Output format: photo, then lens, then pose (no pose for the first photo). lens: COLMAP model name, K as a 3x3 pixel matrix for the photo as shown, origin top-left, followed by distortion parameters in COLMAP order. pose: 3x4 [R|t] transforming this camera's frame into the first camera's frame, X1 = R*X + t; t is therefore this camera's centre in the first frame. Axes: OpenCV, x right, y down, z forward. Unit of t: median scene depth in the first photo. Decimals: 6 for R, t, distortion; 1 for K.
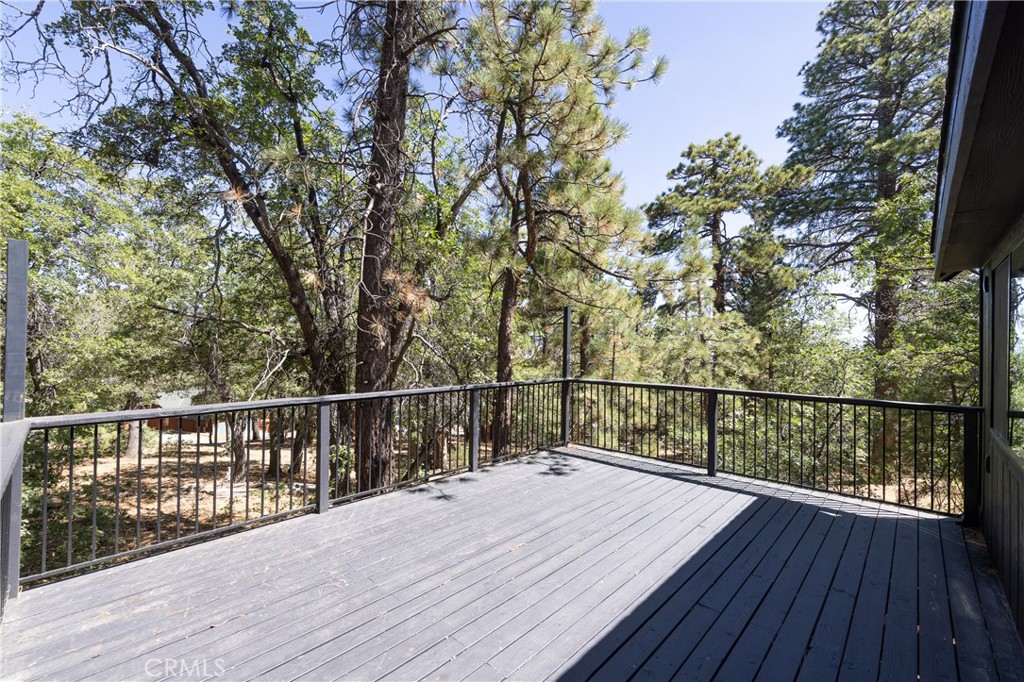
lens RADIAL K [[442.2, 0, 516.7], [0, 442.2, 338.2], [0, 0, 1]] dist [-0.002087, -0.000235]
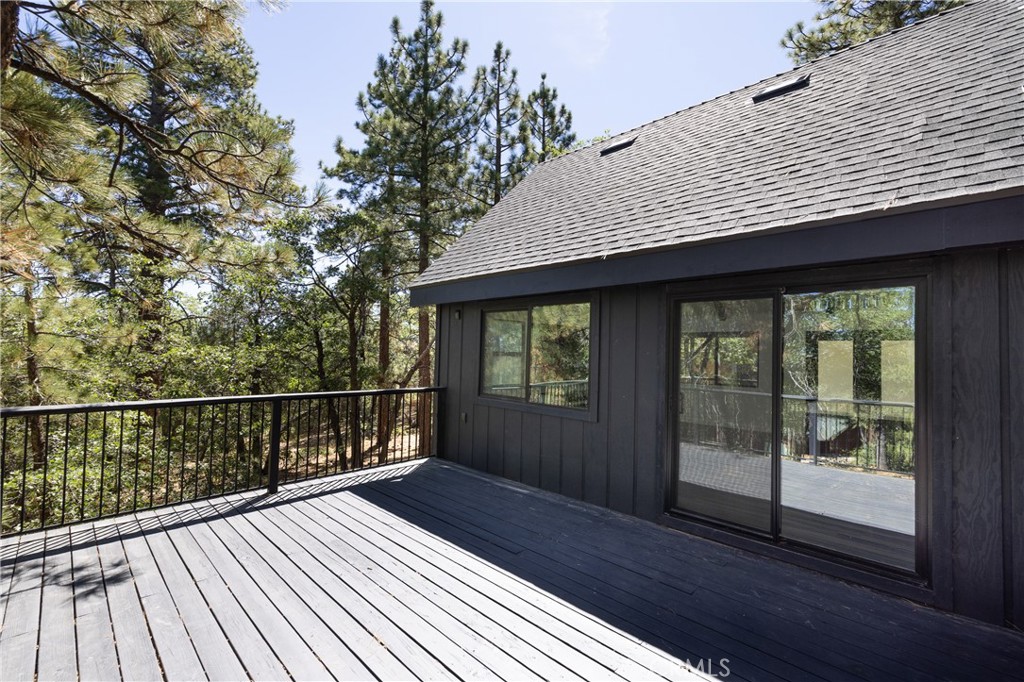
lens RADIAL K [[442.2, 0, 516.7], [0, 442.2, 338.2], [0, 0, 1]] dist [-0.002087, -0.000235]
pose [[0.030857, 0.032750, 0.998987, -0.407986], [-0.016833, 0.999338, -0.032242, 0.032215], [-0.999382, -0.015821, 0.031388, 0.511542]]
